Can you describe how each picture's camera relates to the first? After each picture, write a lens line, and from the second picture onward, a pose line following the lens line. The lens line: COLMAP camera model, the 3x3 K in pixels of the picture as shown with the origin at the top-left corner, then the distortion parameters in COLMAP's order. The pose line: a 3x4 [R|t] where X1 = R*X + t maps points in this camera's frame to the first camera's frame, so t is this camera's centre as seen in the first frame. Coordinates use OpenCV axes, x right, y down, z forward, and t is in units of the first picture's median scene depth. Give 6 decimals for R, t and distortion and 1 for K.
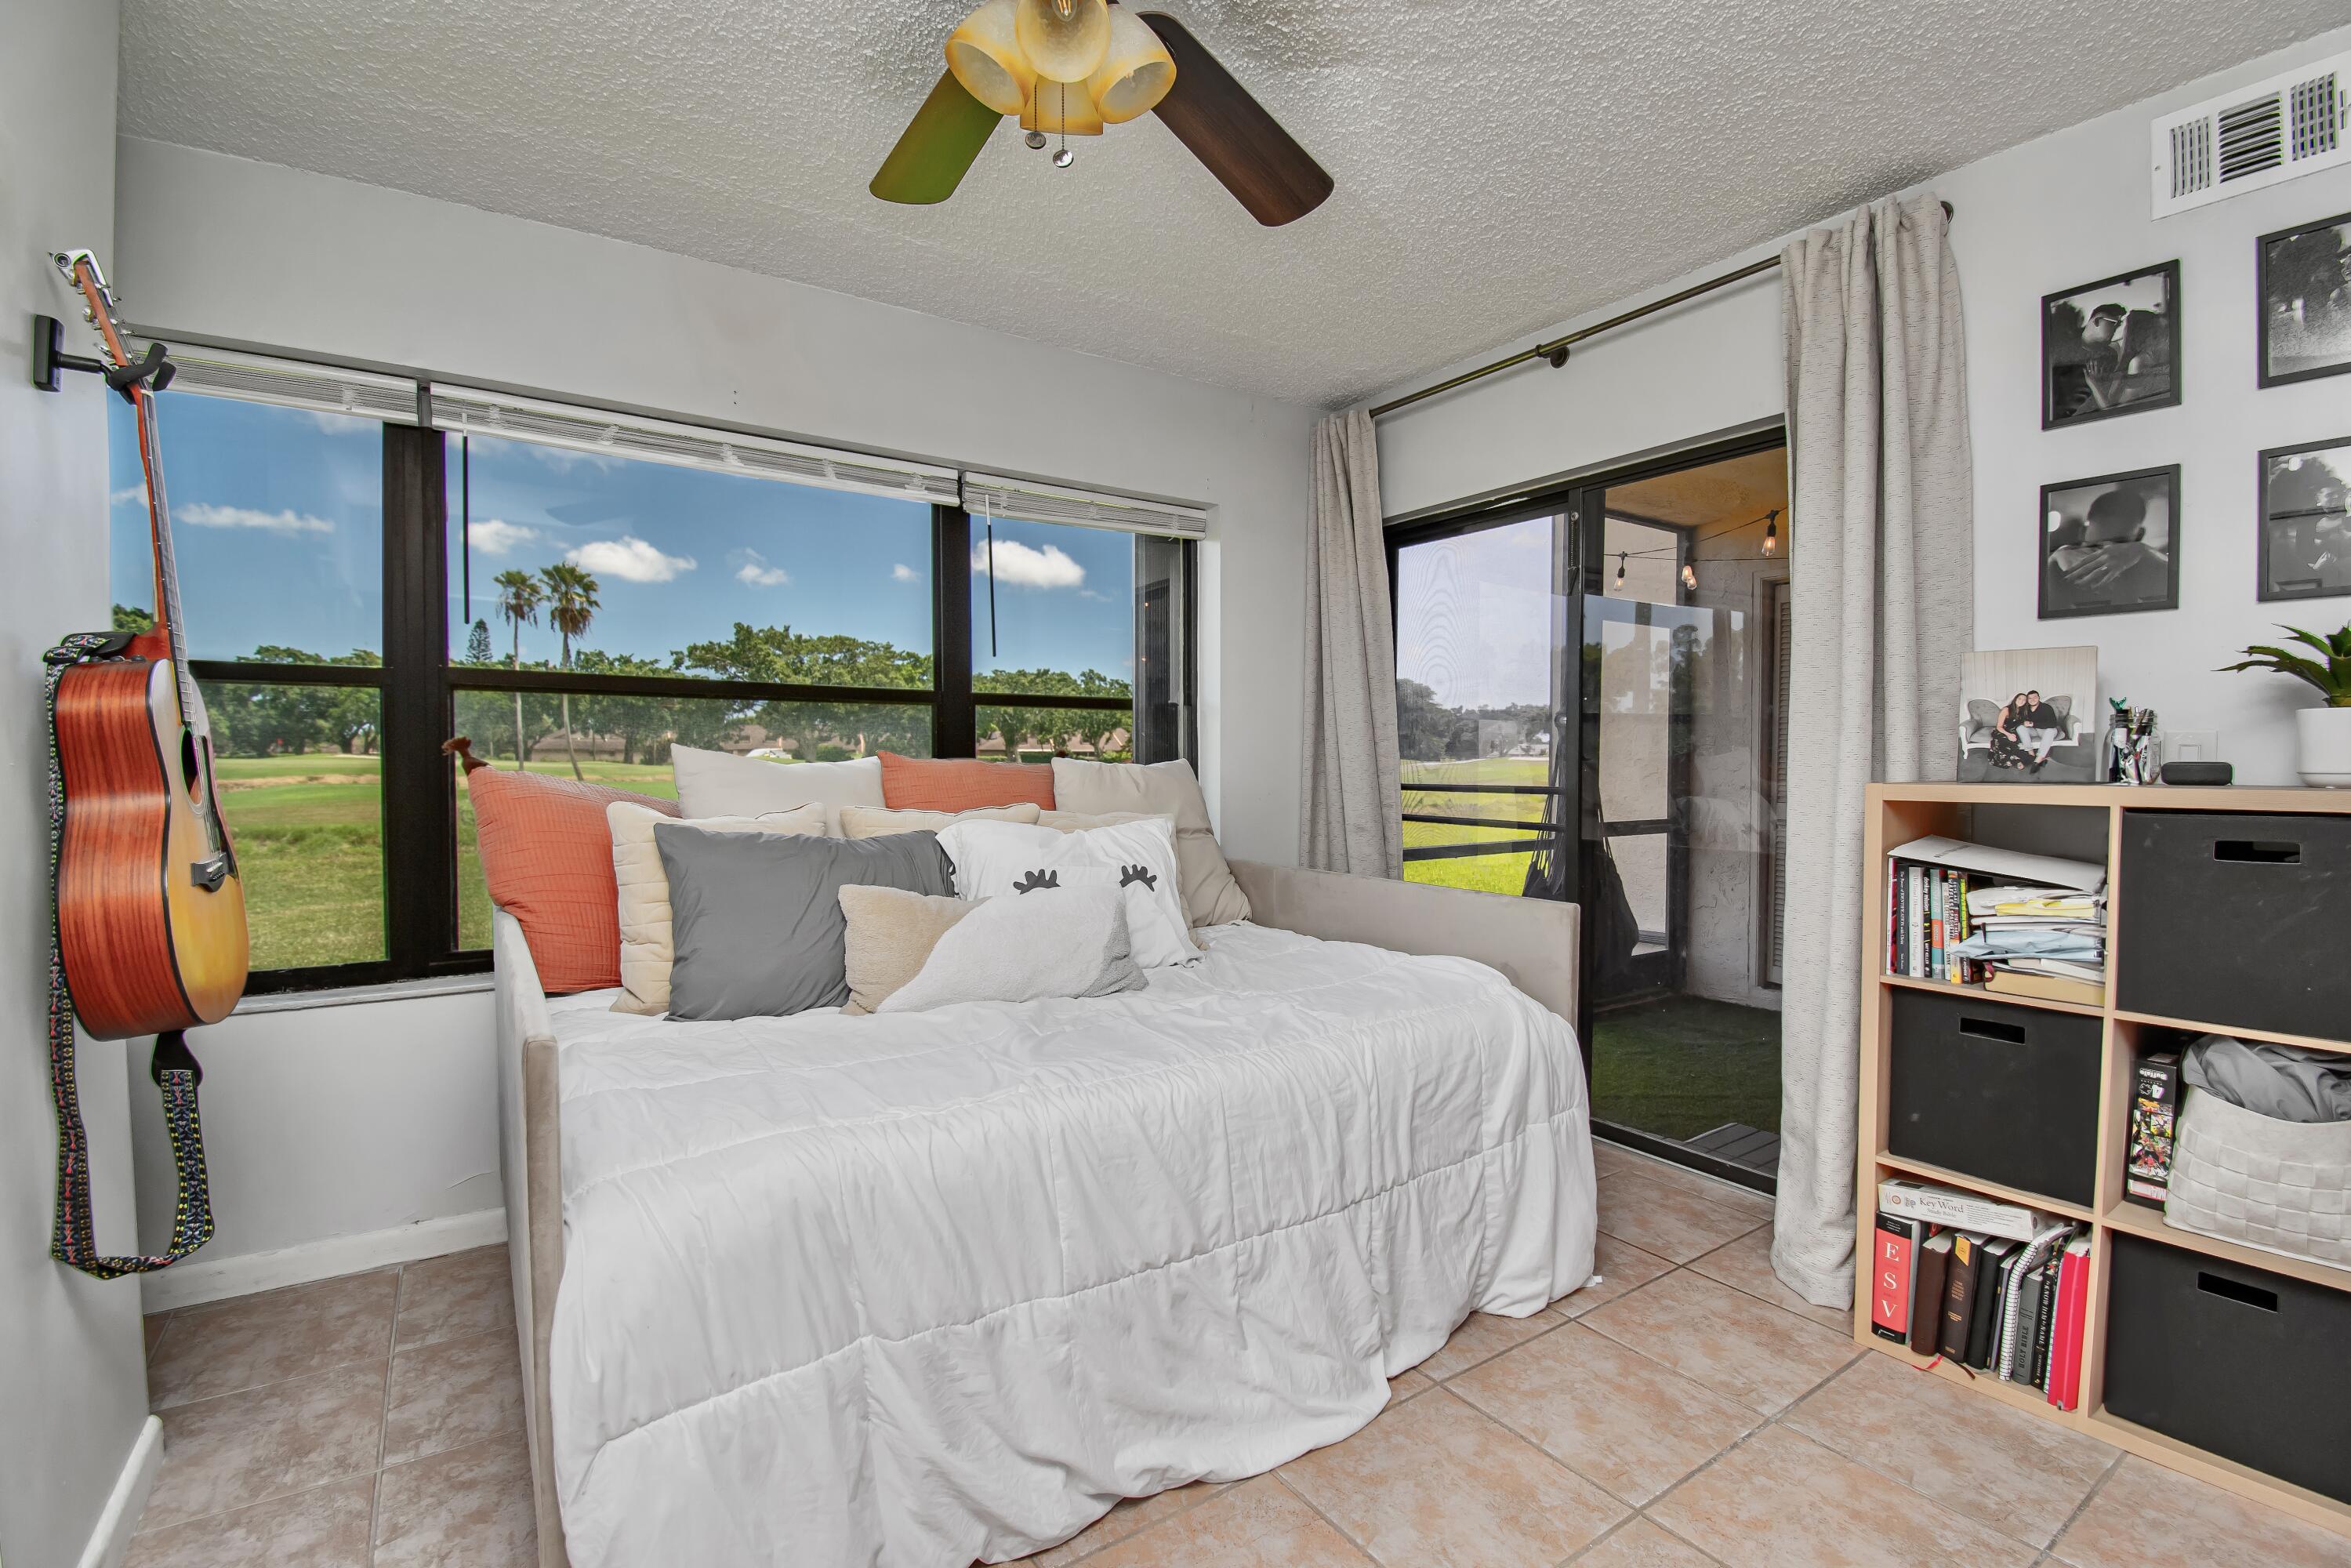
lens RADIAL K [[1053.1, 0, 1126.3], [0, 1053.1, 779.4], [0, 0, 1]] dist [-0.003246, -0.003310]
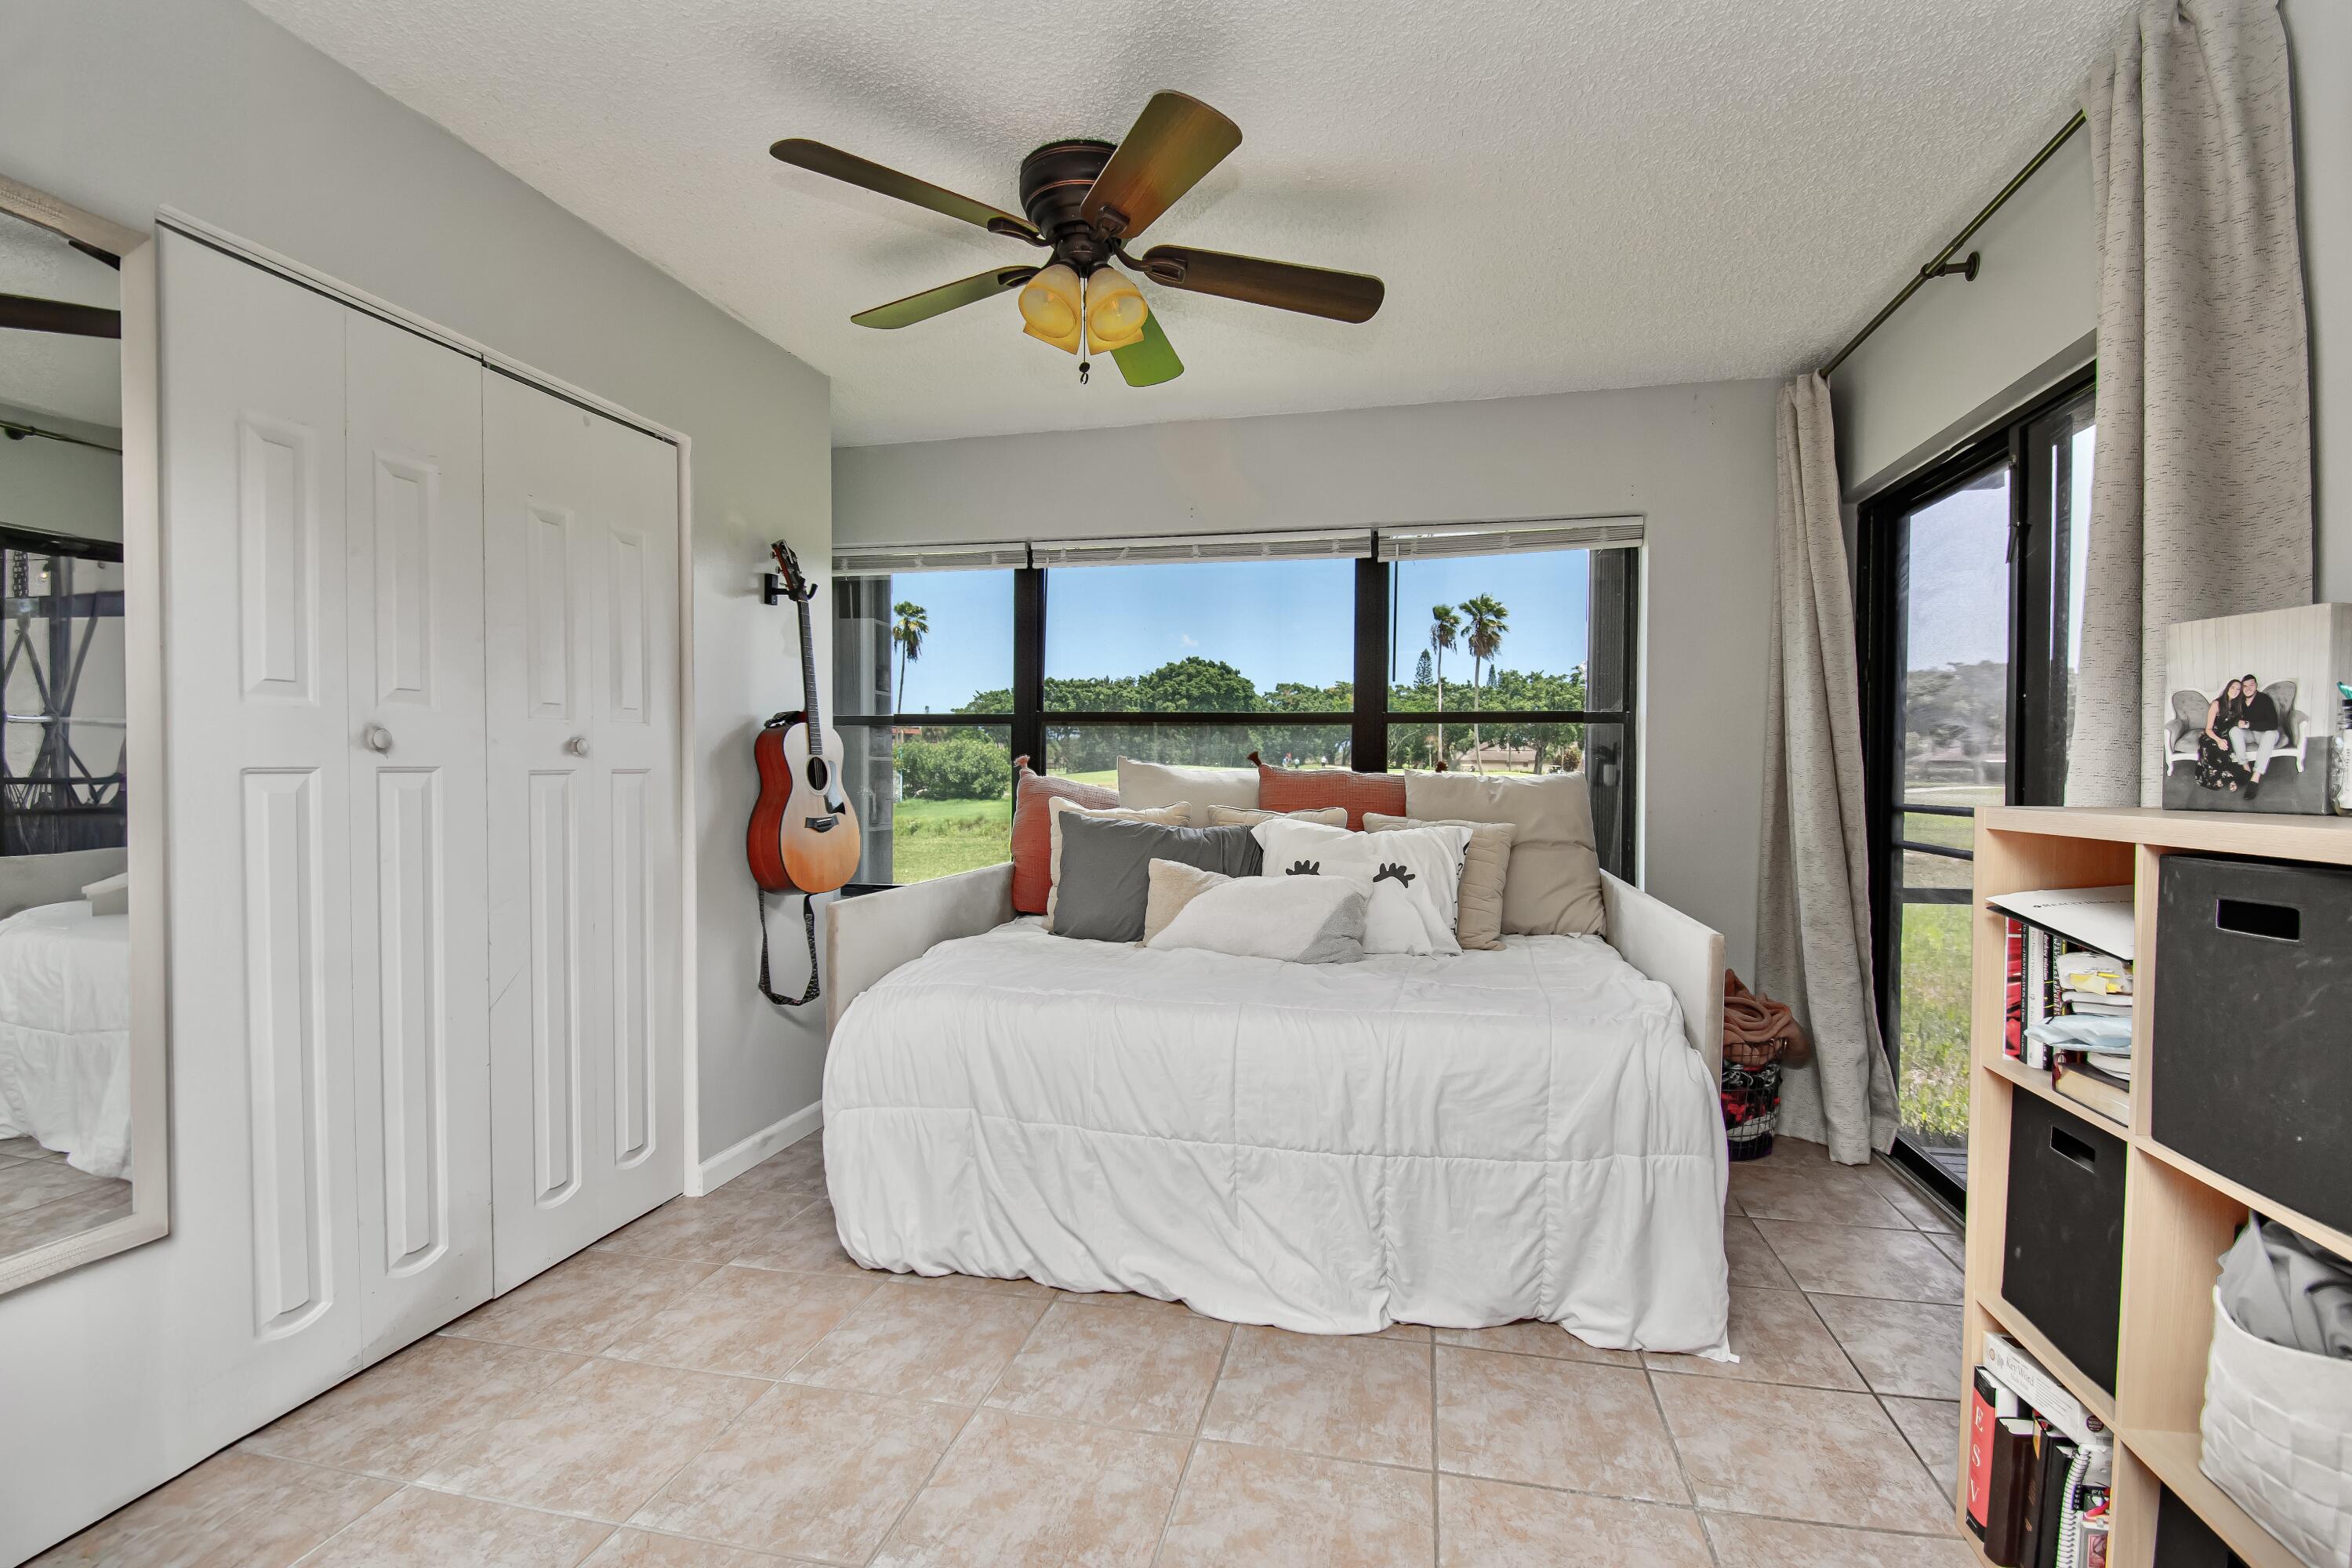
lens RADIAL K [[1053.5, 0, 1170.4], [0, 1053.5, 791.7], [0, 0, 1]] dist [-0.003246, -0.003310]
pose [[0.687268, 0.019463, -0.726143, 0.868449], [-0.018408, 0.999787, 0.009376, -0.003583], [0.726170, 0.006923, 0.687480, 0.044527]]
